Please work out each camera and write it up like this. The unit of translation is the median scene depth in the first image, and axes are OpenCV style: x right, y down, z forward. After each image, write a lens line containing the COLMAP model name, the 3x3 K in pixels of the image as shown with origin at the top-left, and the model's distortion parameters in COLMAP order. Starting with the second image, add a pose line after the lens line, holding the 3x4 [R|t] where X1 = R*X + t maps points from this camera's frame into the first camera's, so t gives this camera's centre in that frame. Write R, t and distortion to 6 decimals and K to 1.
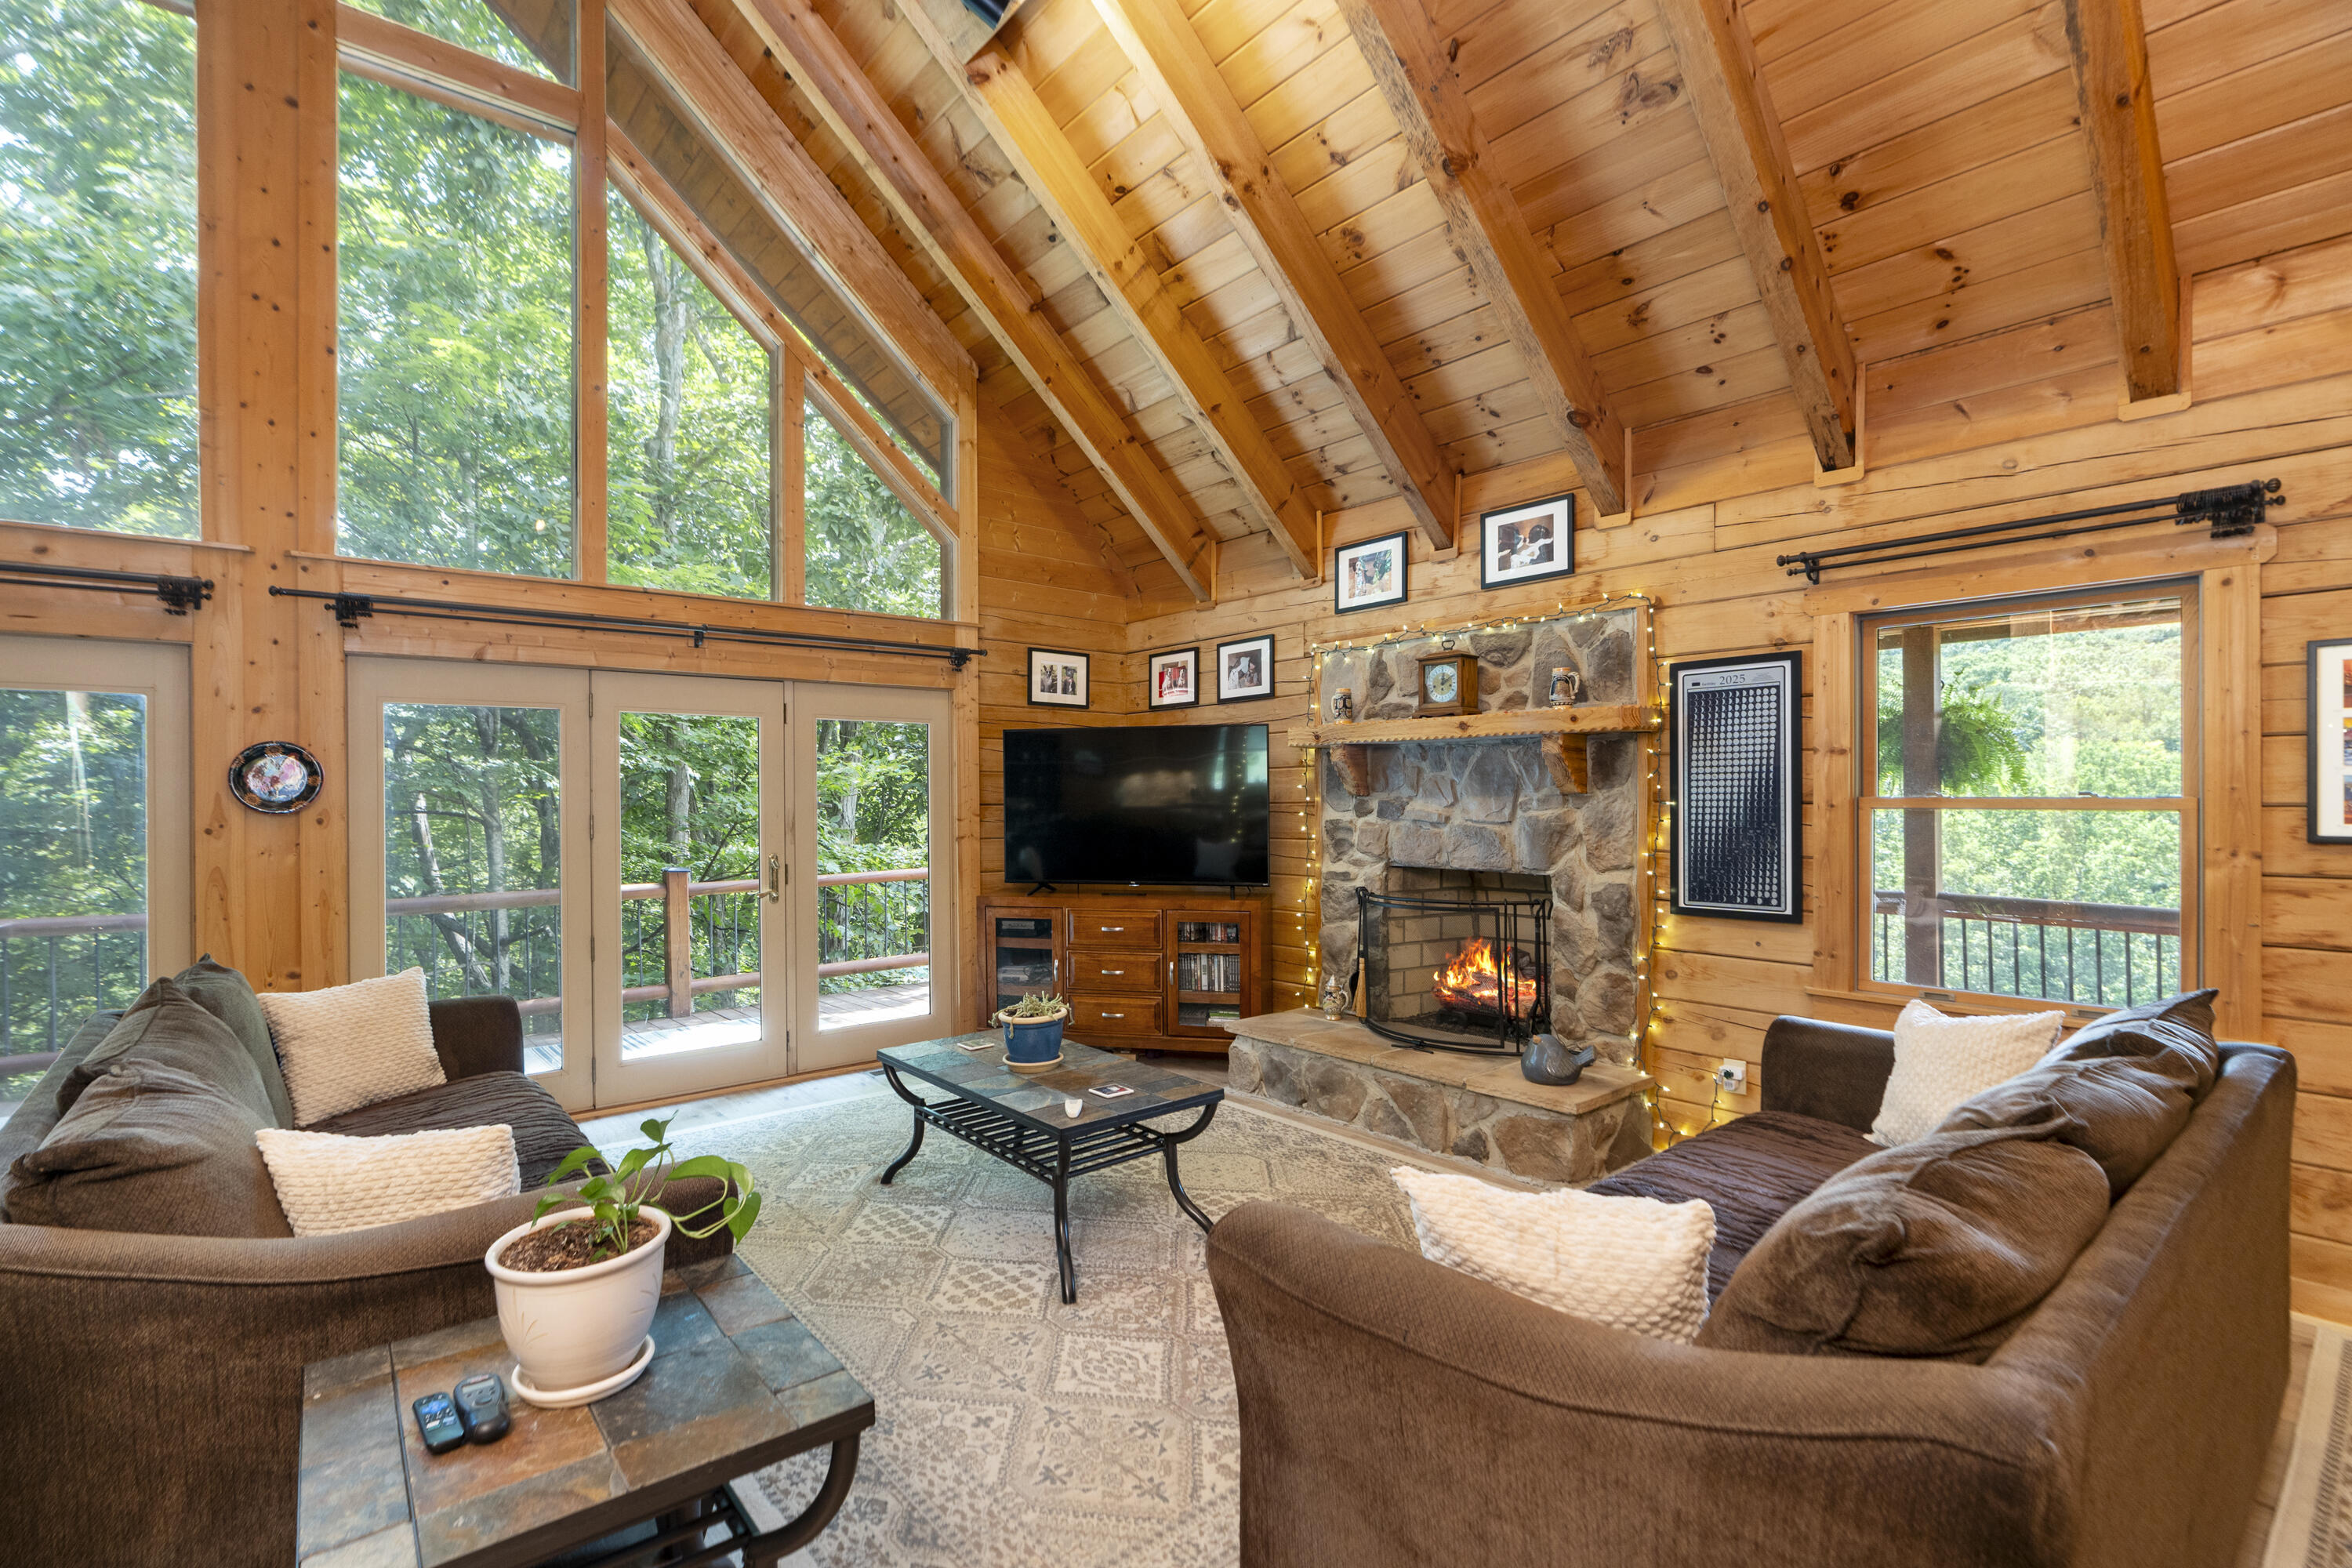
lens RADIAL K [[1060.7, 0, 1173.3], [0, 1060.7, 793.0], [0, 0, 1]] dist [-0.004043, 0.000142]
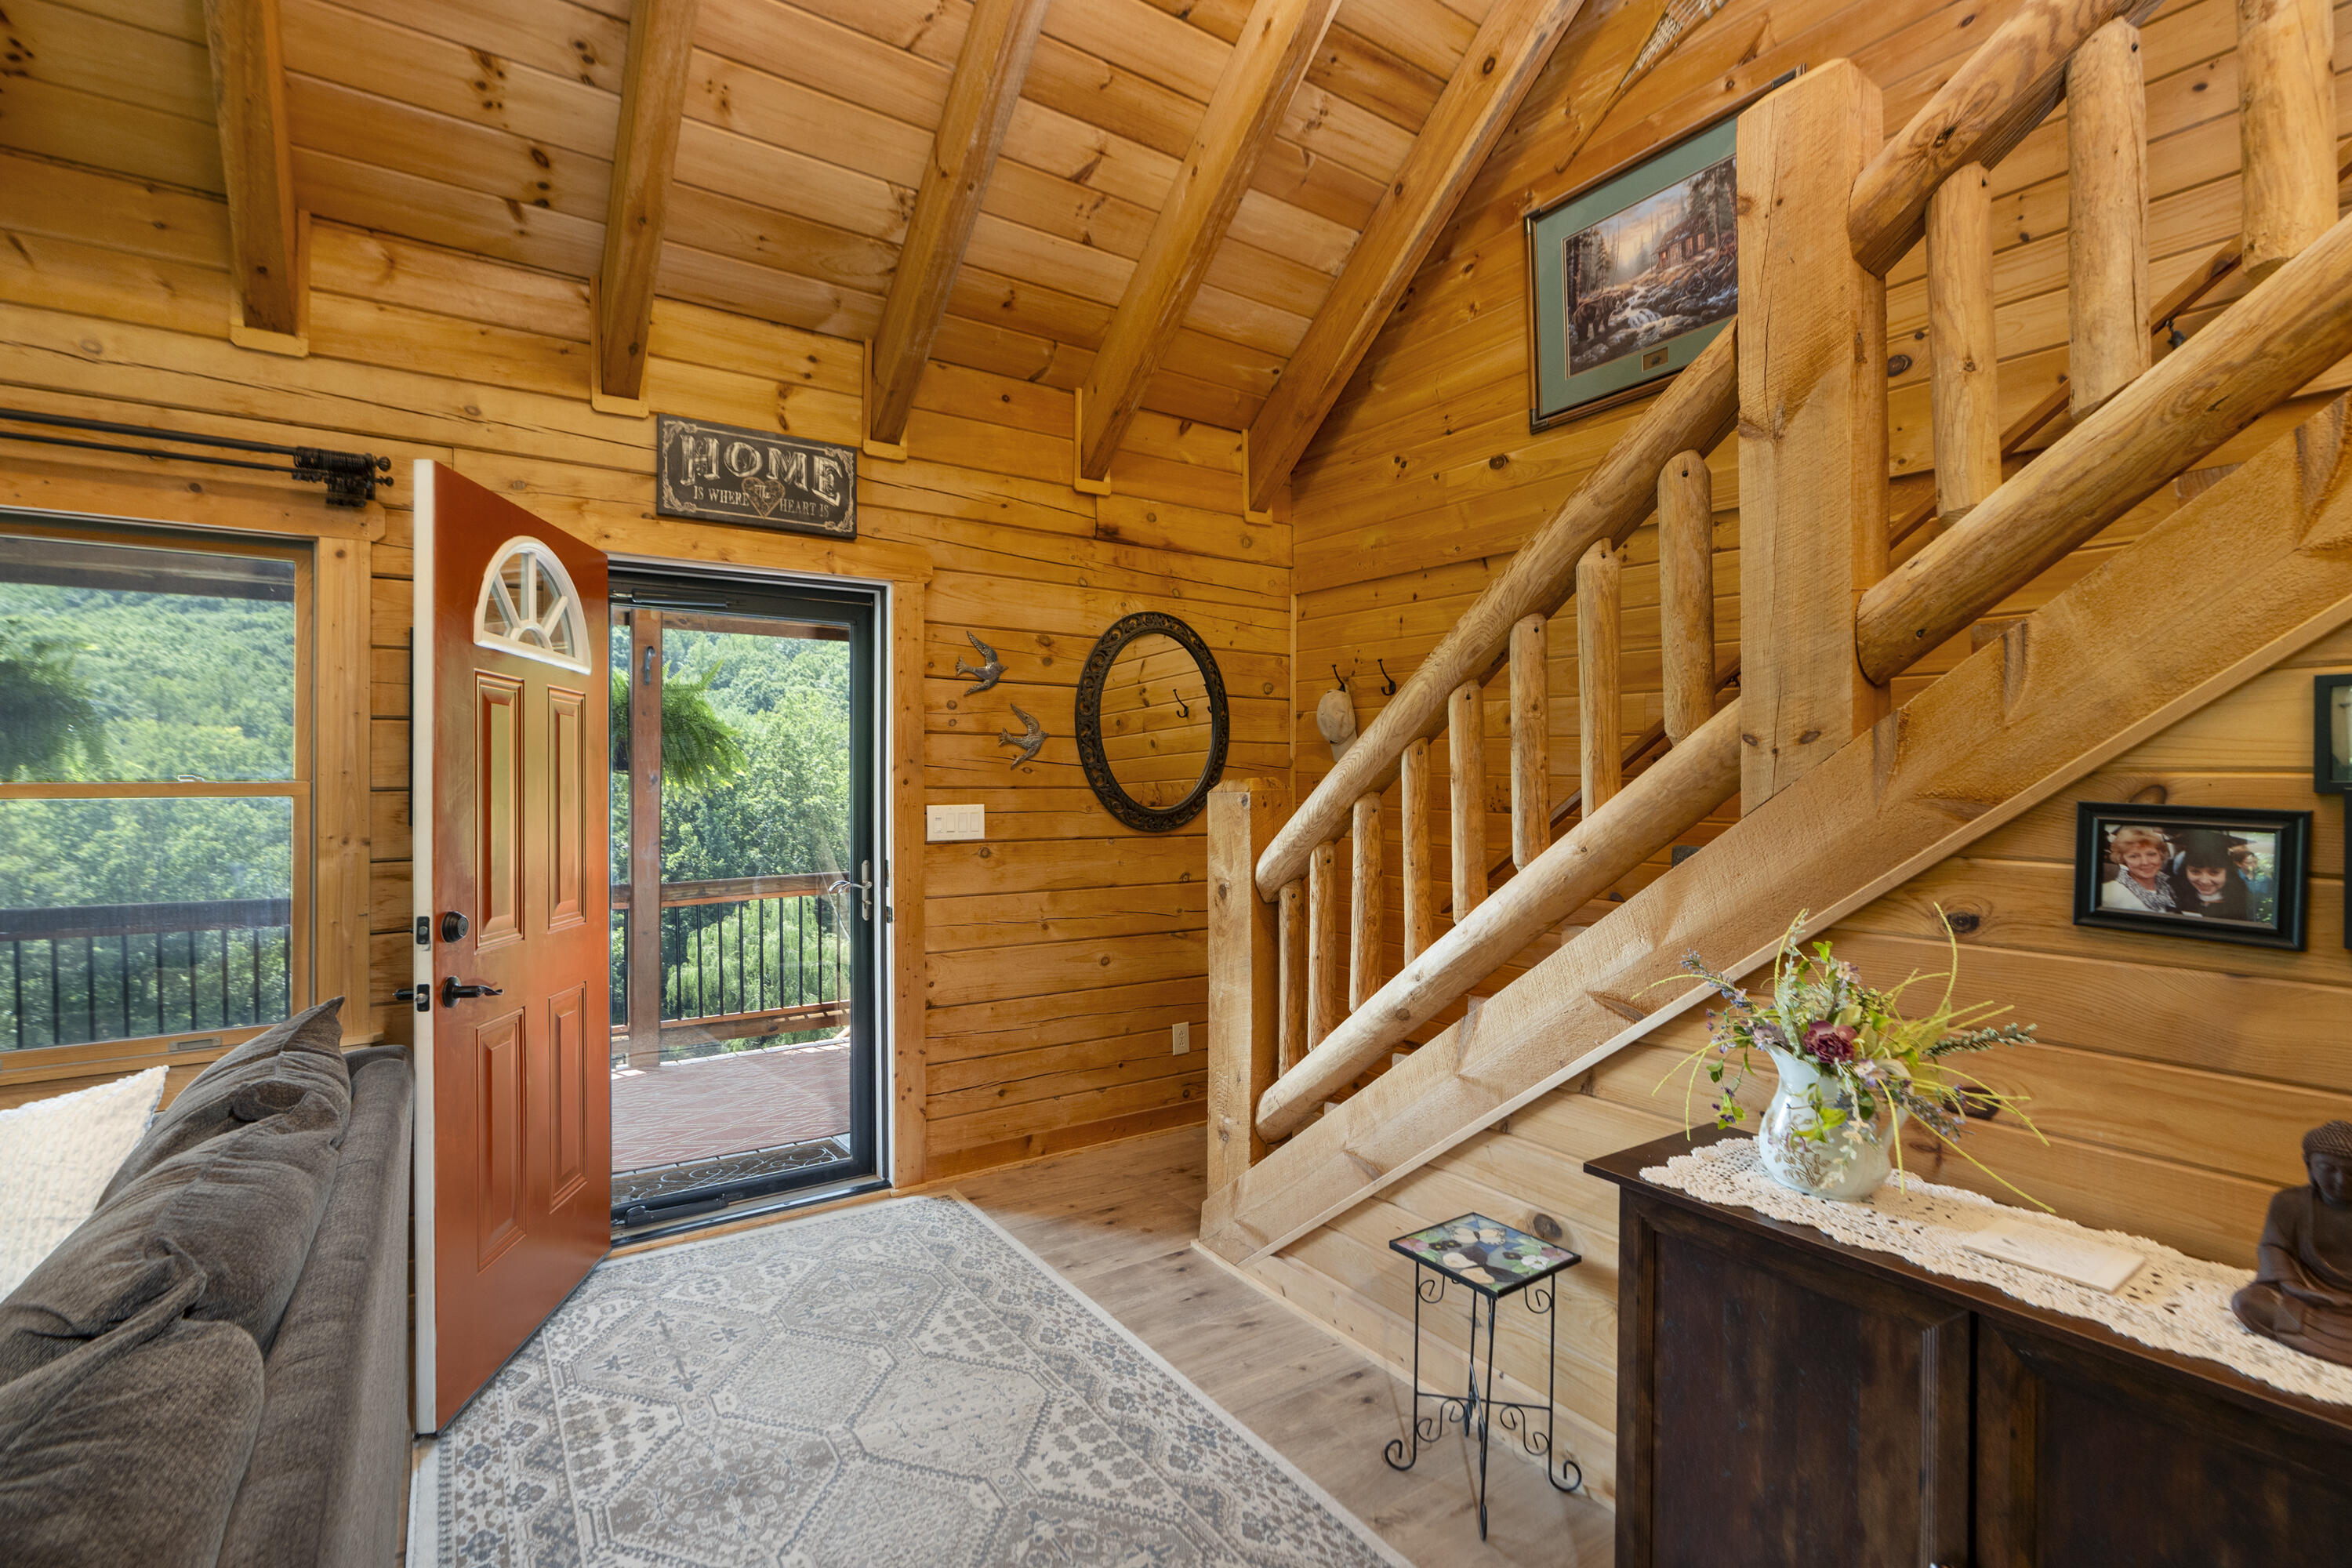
lens RADIAL K [[1060.7, 0, 1119.4], [0, 1060.7, 767.1], [0, 0, 1]] dist [-0.004043, 0.000142]
pose [[0.123191, 0.007768, 0.992353, 0.084152], [0.002041, 0.999965, -0.008081, -0.000085], [-0.992381, 0.003021, 0.123171, 0.111877]]
